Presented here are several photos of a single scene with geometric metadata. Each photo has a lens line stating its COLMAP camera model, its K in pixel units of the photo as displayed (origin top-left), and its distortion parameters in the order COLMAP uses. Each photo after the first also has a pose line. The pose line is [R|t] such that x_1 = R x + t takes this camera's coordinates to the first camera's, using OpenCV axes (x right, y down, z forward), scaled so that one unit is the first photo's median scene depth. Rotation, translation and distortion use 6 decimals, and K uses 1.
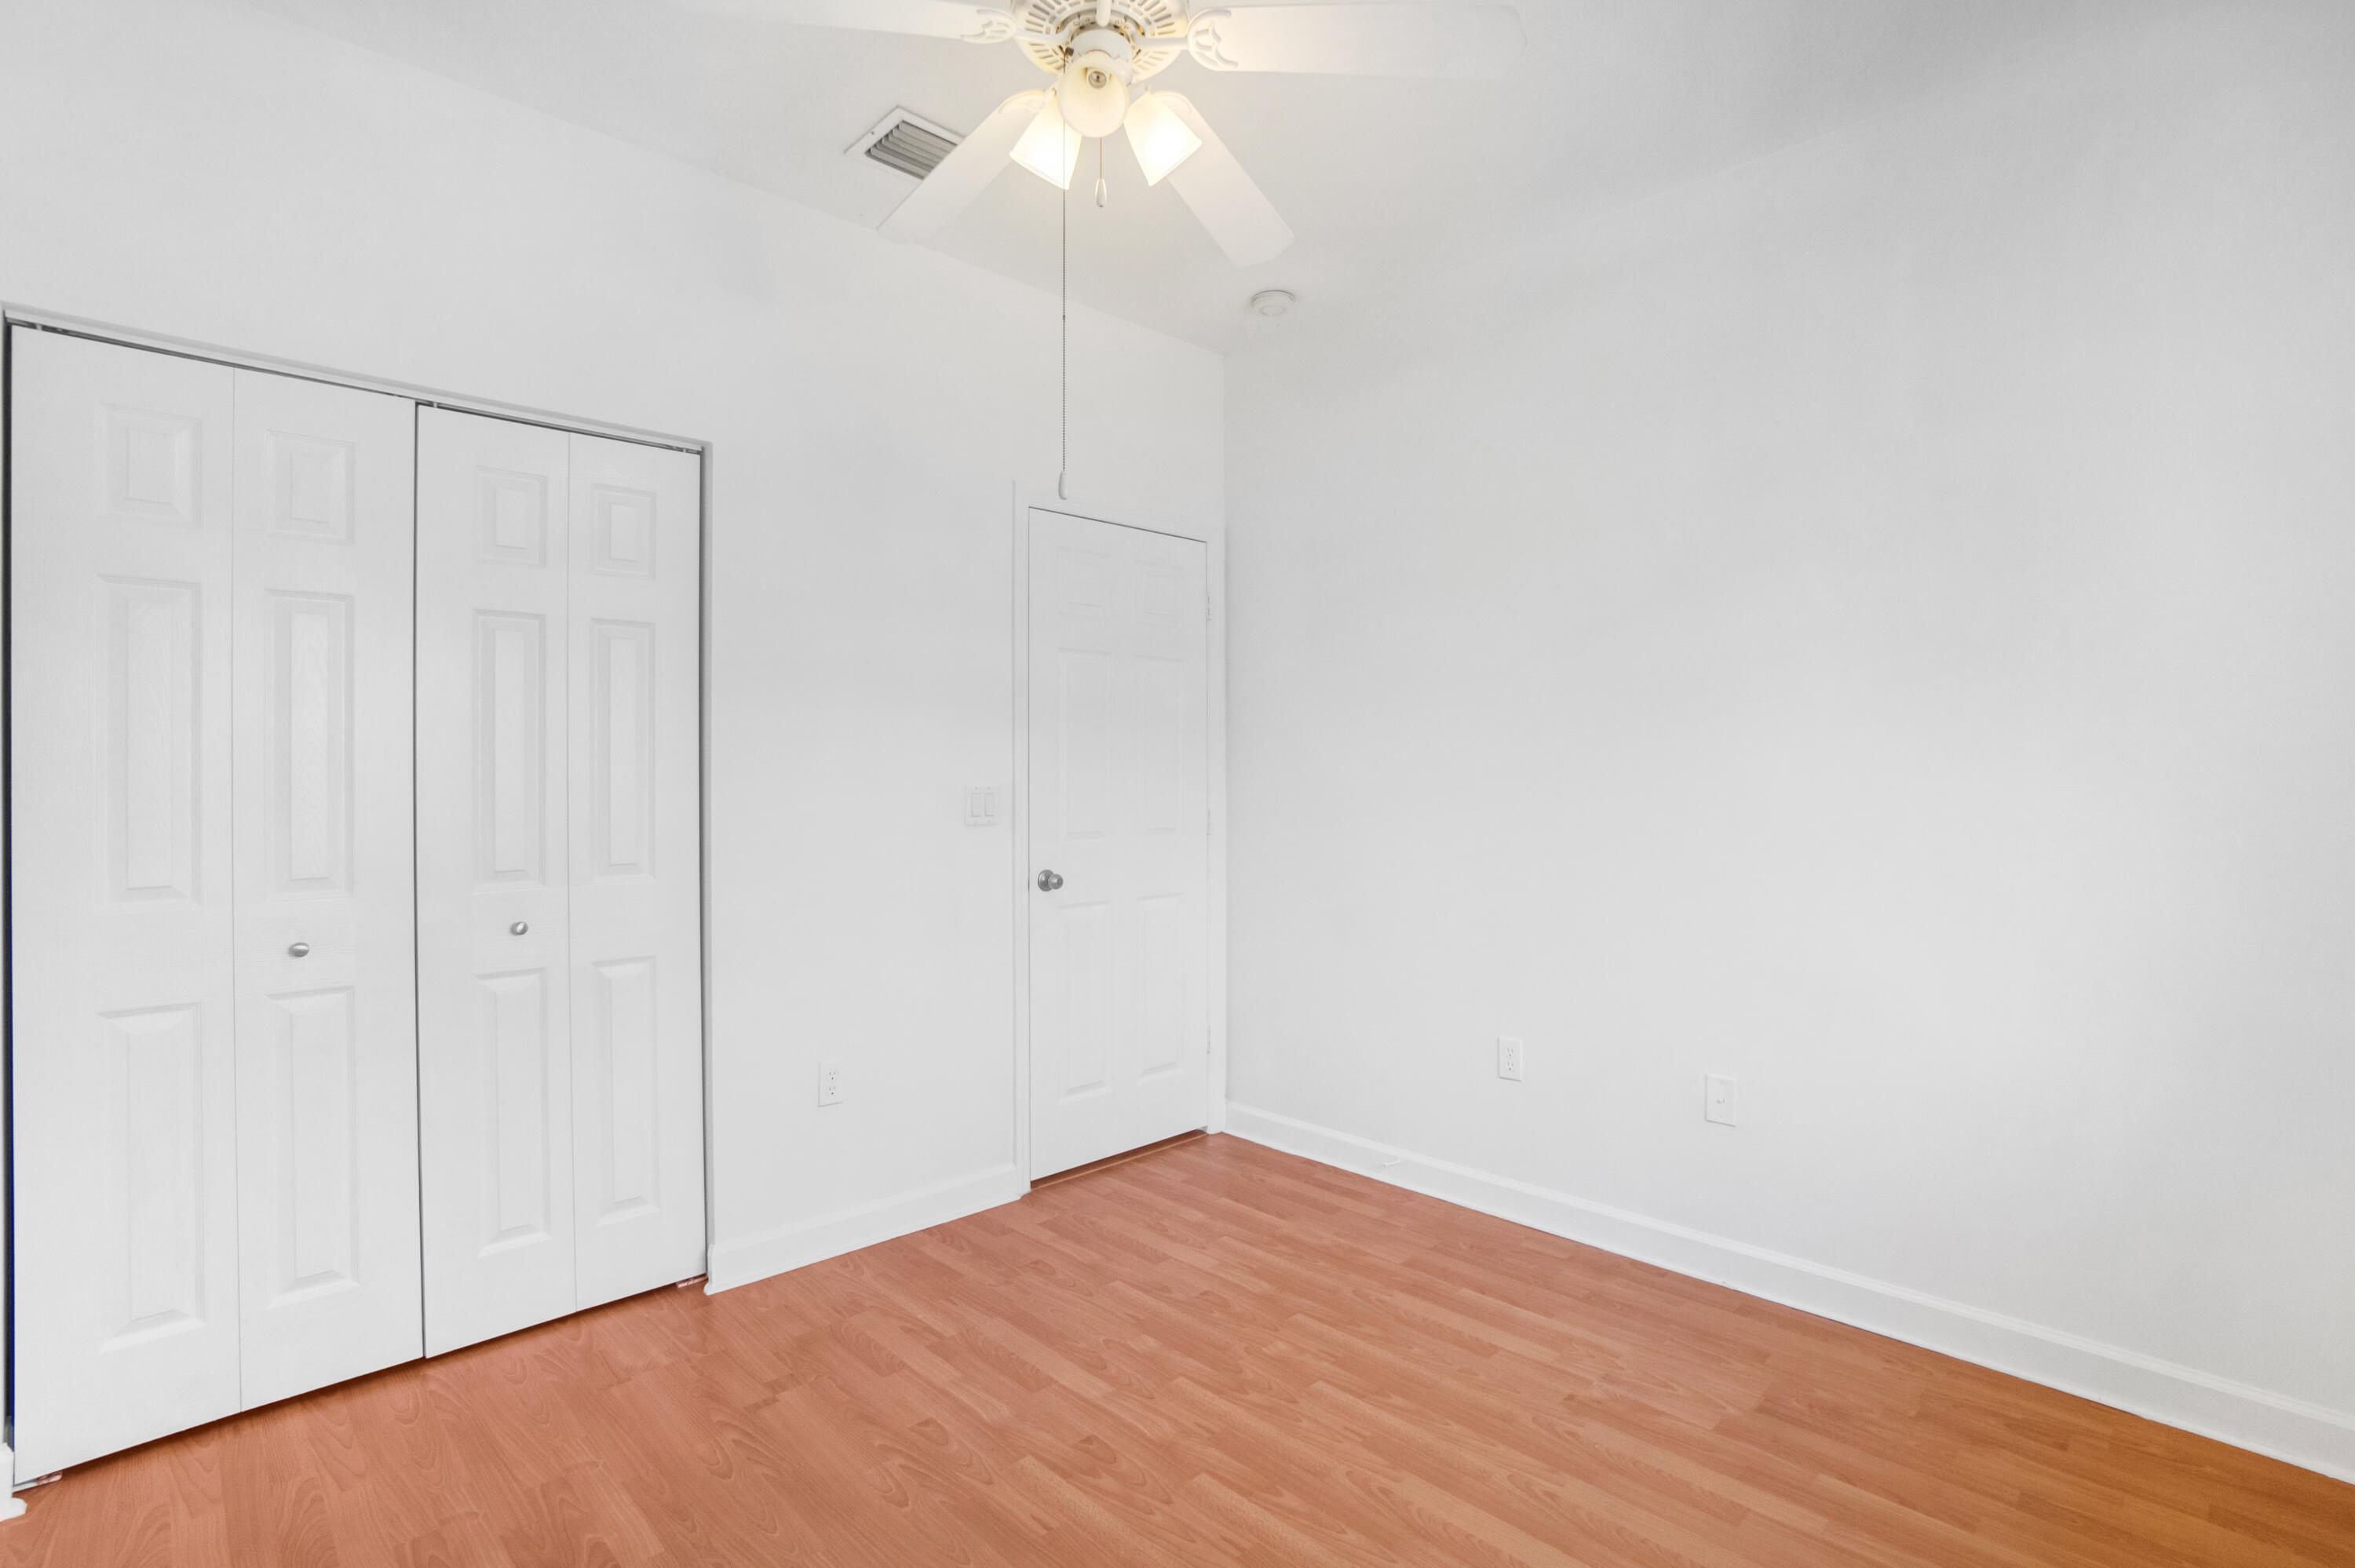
lens RADIAL K [[1103.3, 0, 1165.9], [0, 1103.3, 769.4], [0, 0, 1]] dist [-0.057048, 0.021642]
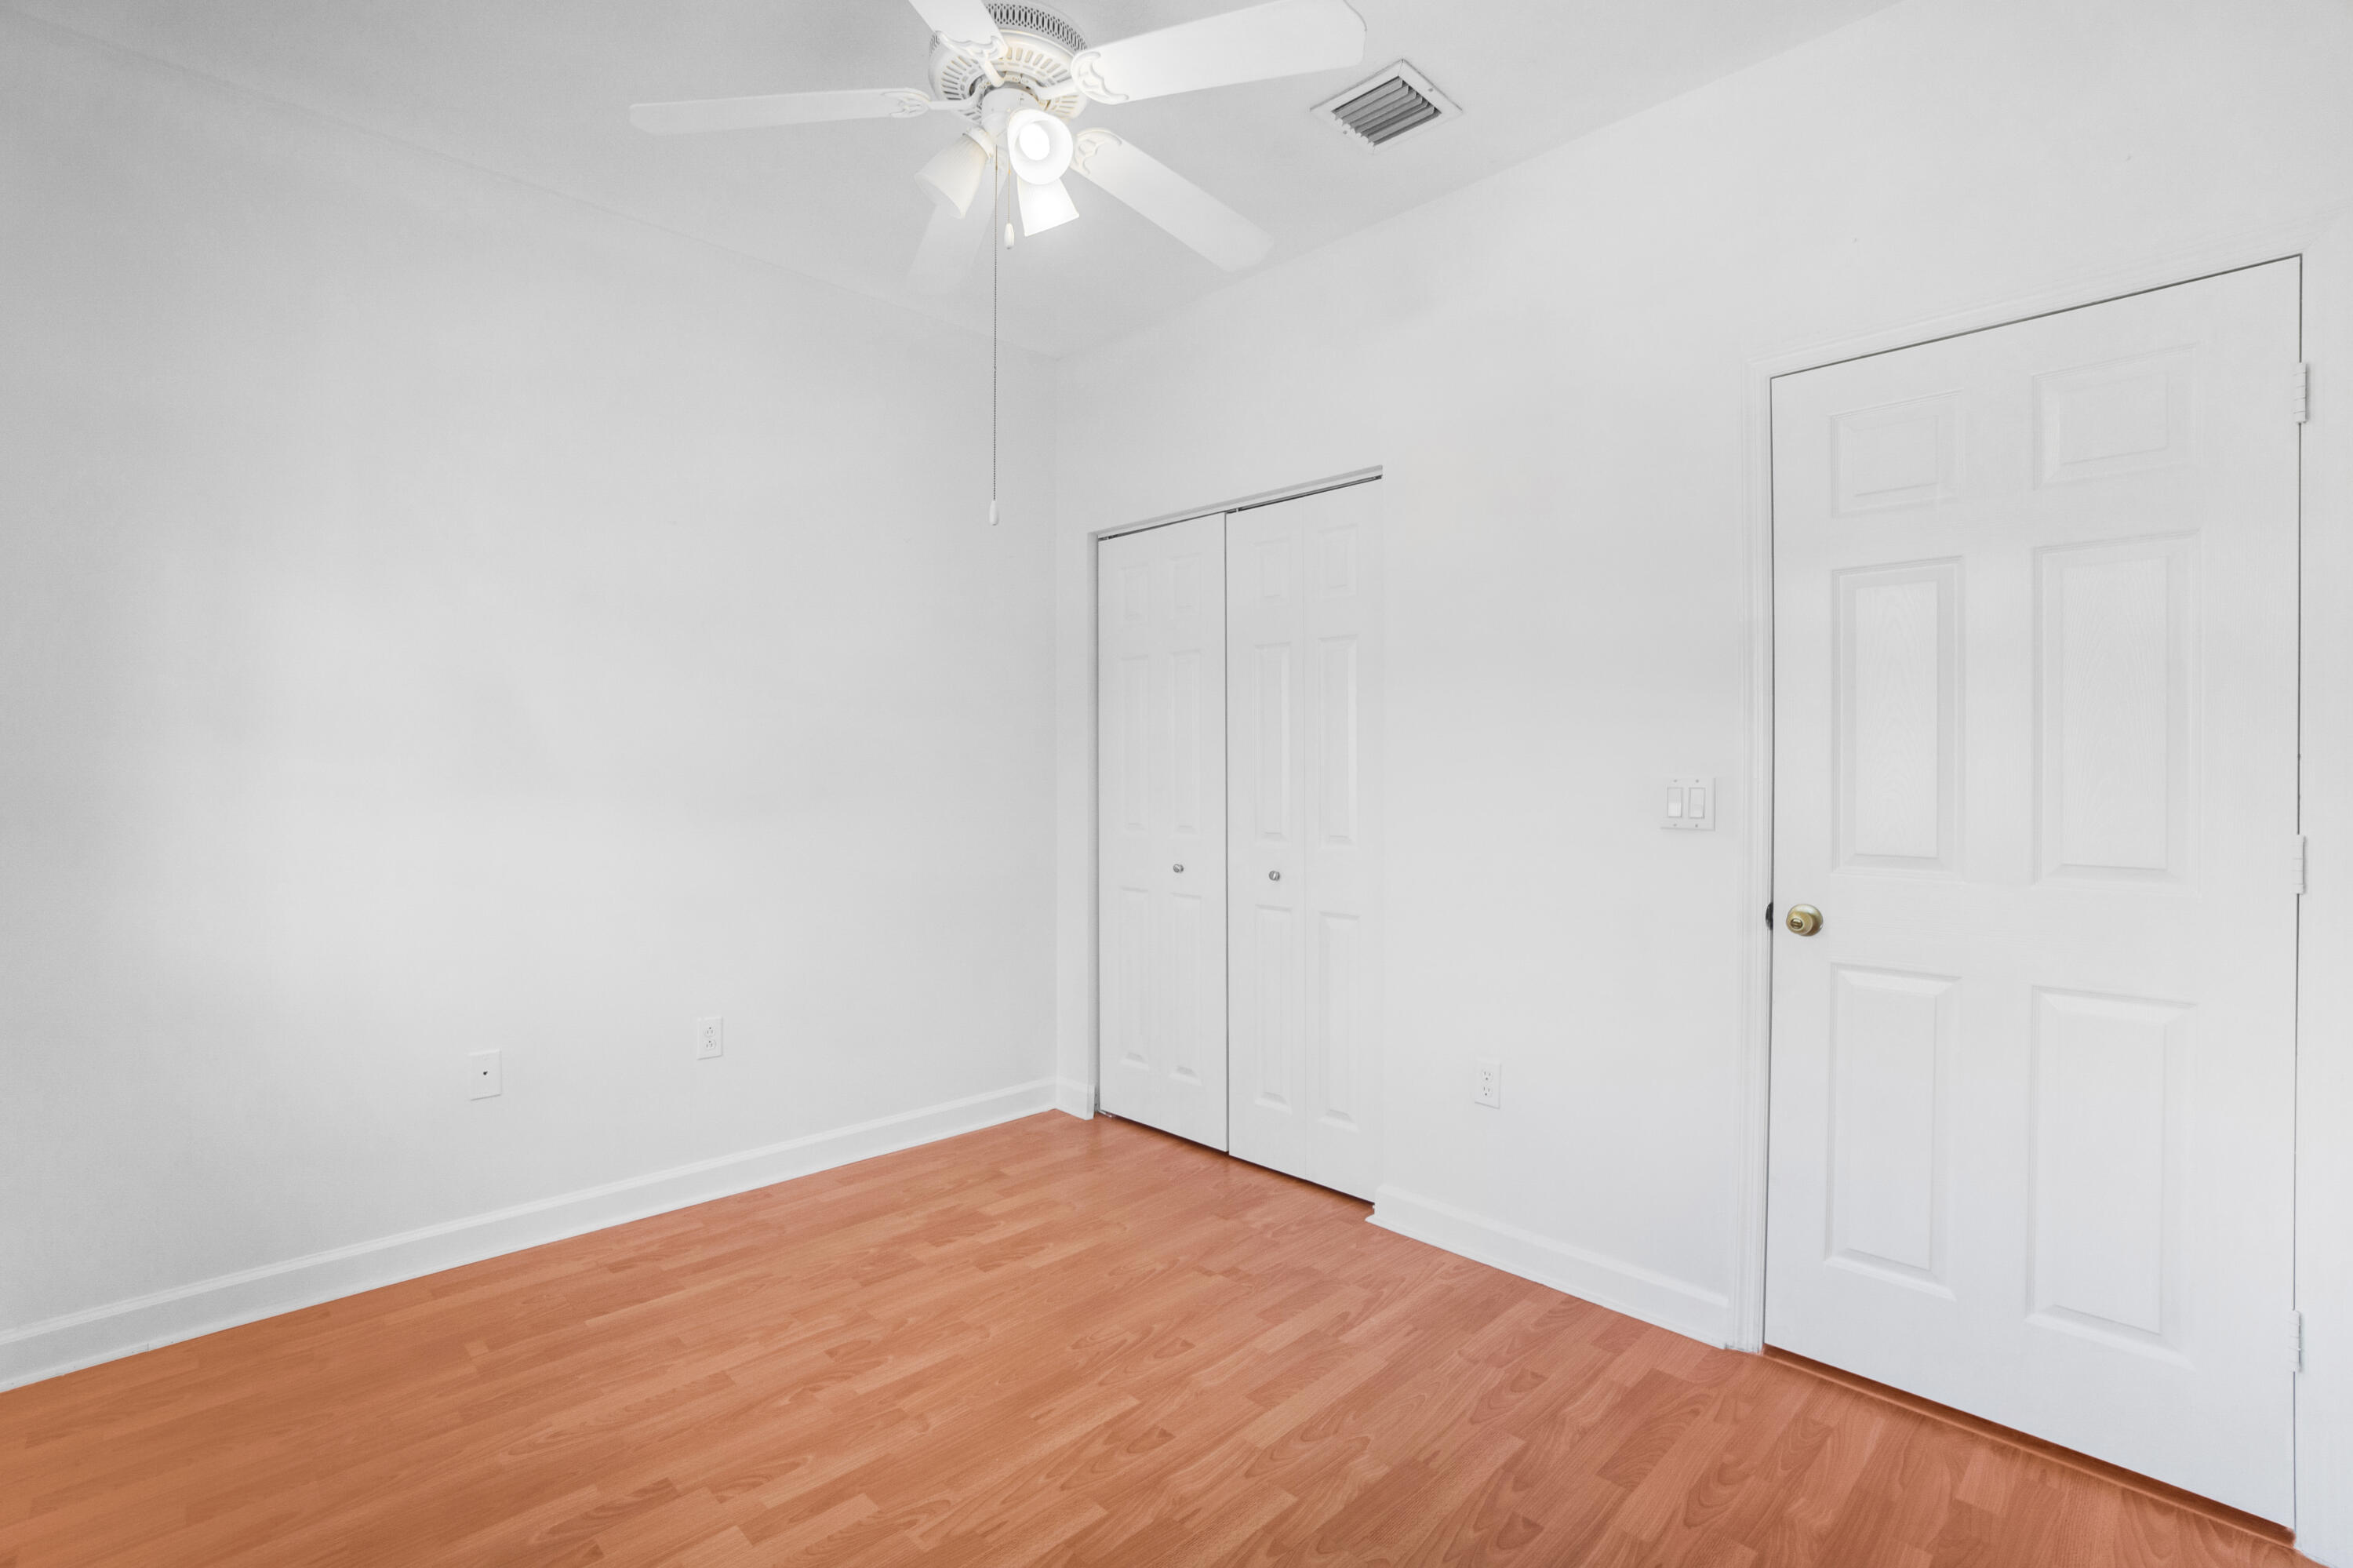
lens RADIAL K [[1102.6, 0, 1164.9], [0, 1102.6, 769.4], [0, 0, 1]] dist [-0.057048, 0.021642]
pose [[0.002170, 0.005870, -0.999980, 0.785920], [0.002072, 0.999981, 0.005874, 0.005208], [0.999996, -0.002084, 0.002158, 0.859071]]
